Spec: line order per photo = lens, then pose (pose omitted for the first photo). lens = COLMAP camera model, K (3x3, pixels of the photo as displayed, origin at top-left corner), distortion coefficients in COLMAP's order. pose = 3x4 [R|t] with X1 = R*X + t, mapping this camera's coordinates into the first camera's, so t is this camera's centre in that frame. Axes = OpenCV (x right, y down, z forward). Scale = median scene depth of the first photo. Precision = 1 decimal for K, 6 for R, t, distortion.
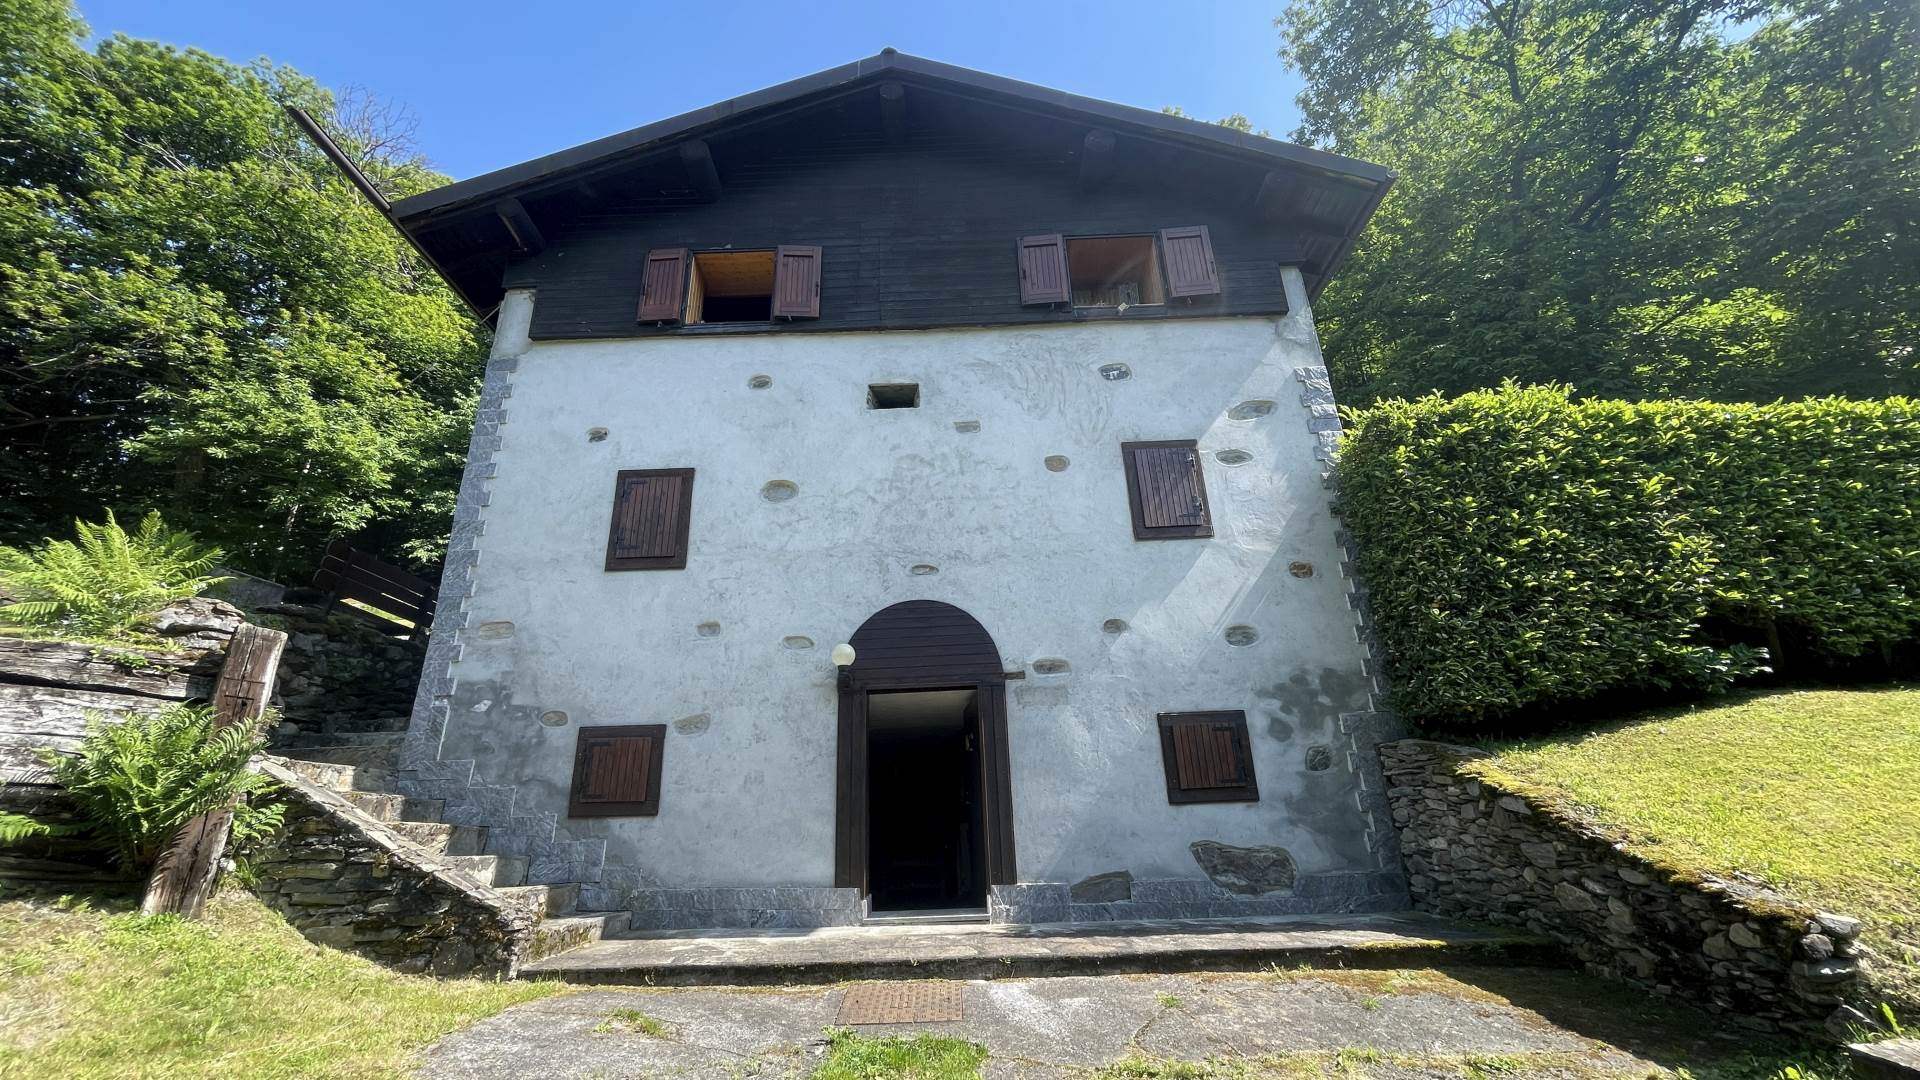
lens RADIAL K [[782.6, 0, 957.0], [0, 782.6, 538.7], [0, 0, 1]] dist [-0.005621, 0.001653]
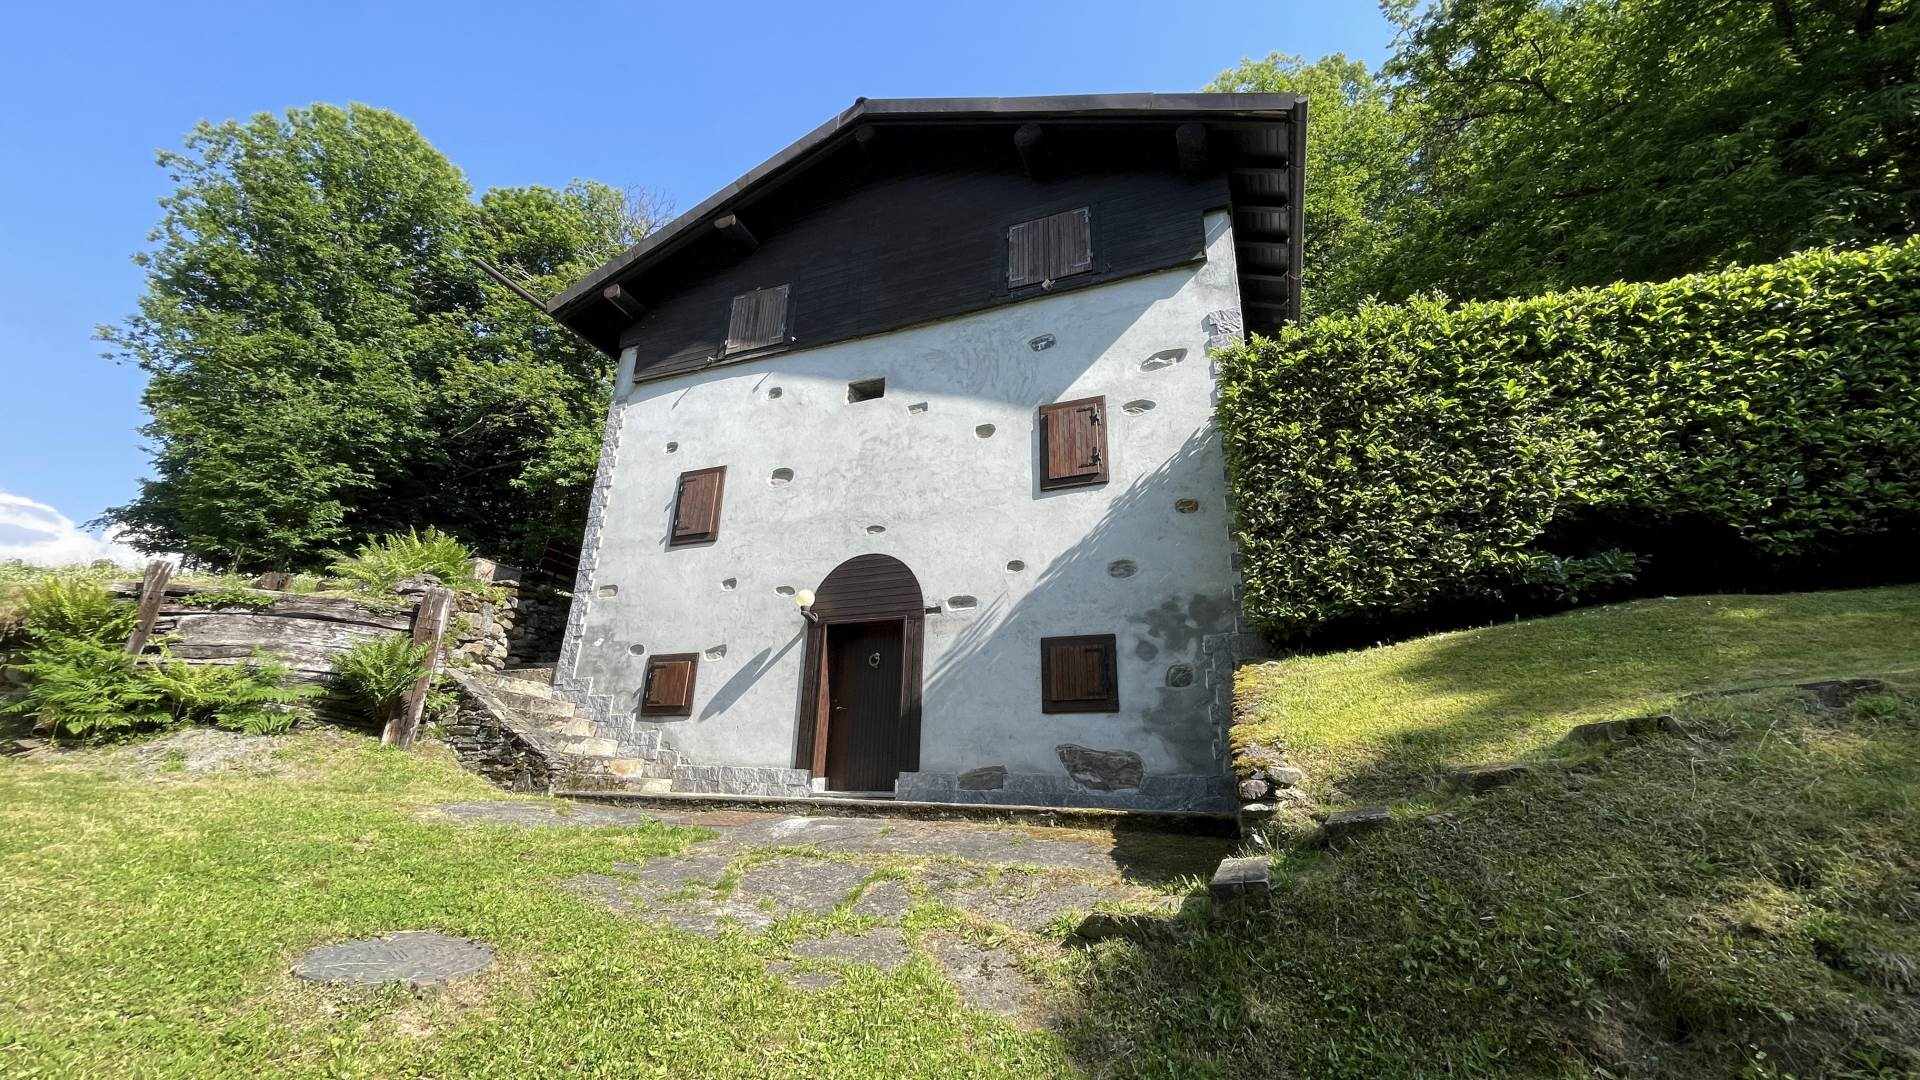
lens RADIAL K [[782.6, 0, 955.8], [0, 782.6, 540.4], [0, 0, 1]] dist [-0.005621, 0.001653]
pose [[0.931017, -0.062636, -0.359562, 0.557522], [0.075609, 0.996892, 0.022115, 0.041679], [0.357059, -0.047776, 0.932859, -0.124633]]
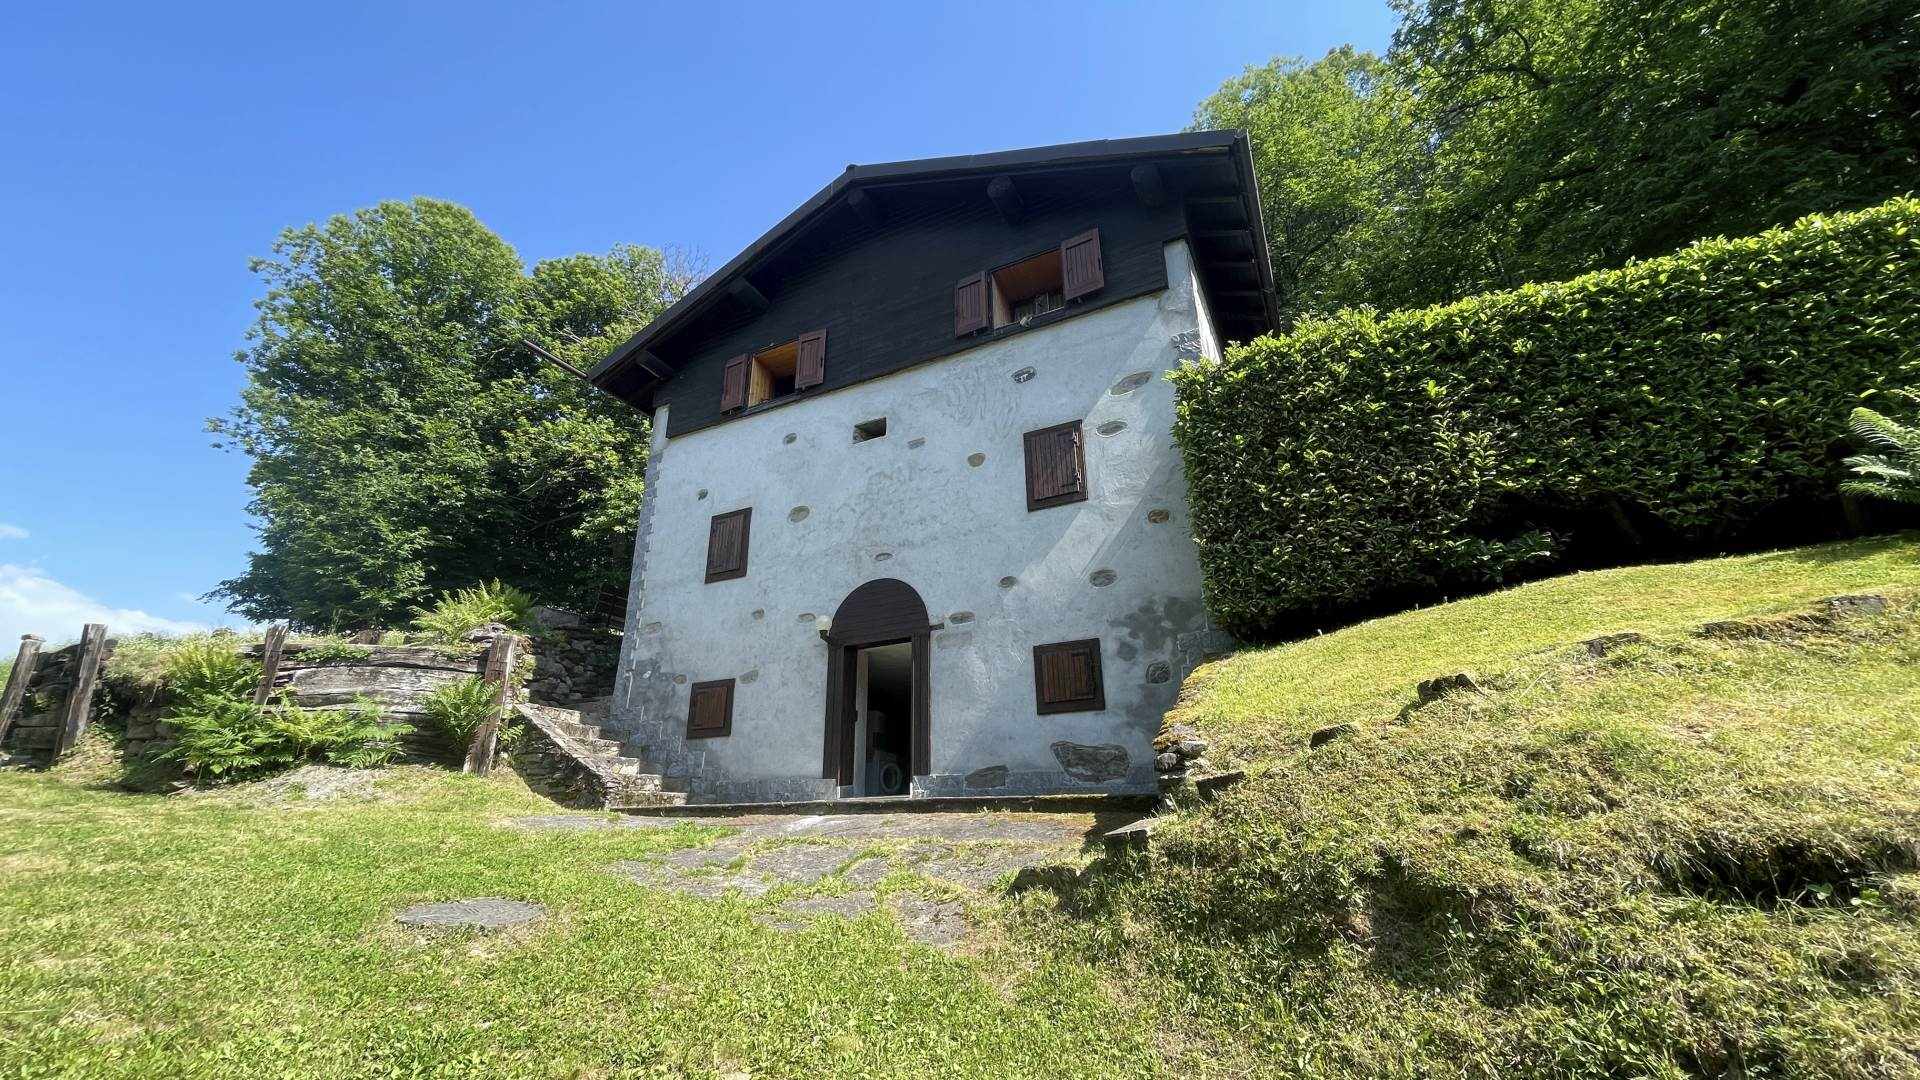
lens RADIAL K [[782.6, 0, 955.0], [0, 782.6, 540.5], [0, 0, 1]] dist [-0.005621, 0.001653]
pose [[0.896719, -0.134581, -0.421643, 0.691120], [0.143847, 0.989550, -0.009924, 0.046278], [0.418572, -0.051753, 0.906708, -0.196400]]
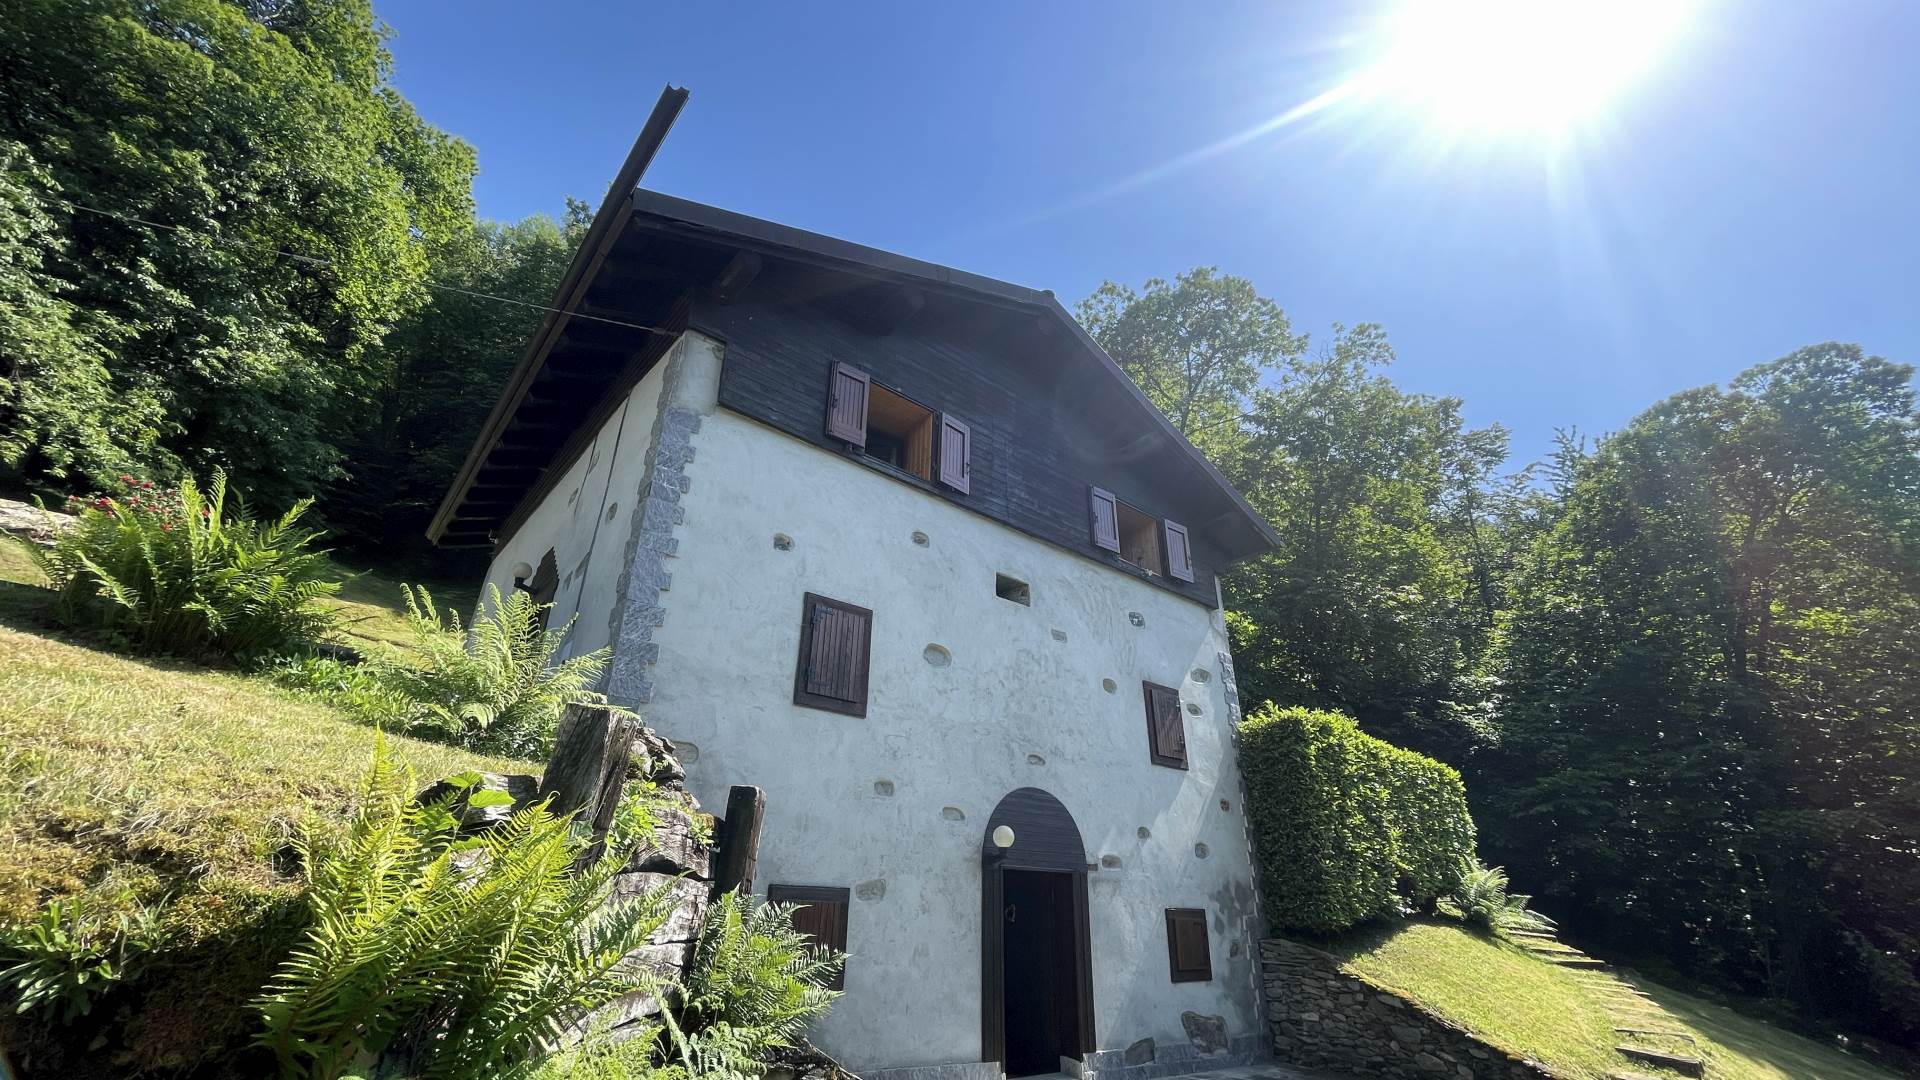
lens RADIAL K [[782.6, 0, 953.8], [0, 782.6, 542.3], [0, 0, 1]] dist [-0.005621, 0.001653]
pose [[0.763765, 0.322759, 0.559007, -0.939242], [-0.277450, 0.946084, -0.167172, -0.039751], [-0.582824, -0.027416, 0.812136, 0.151488]]
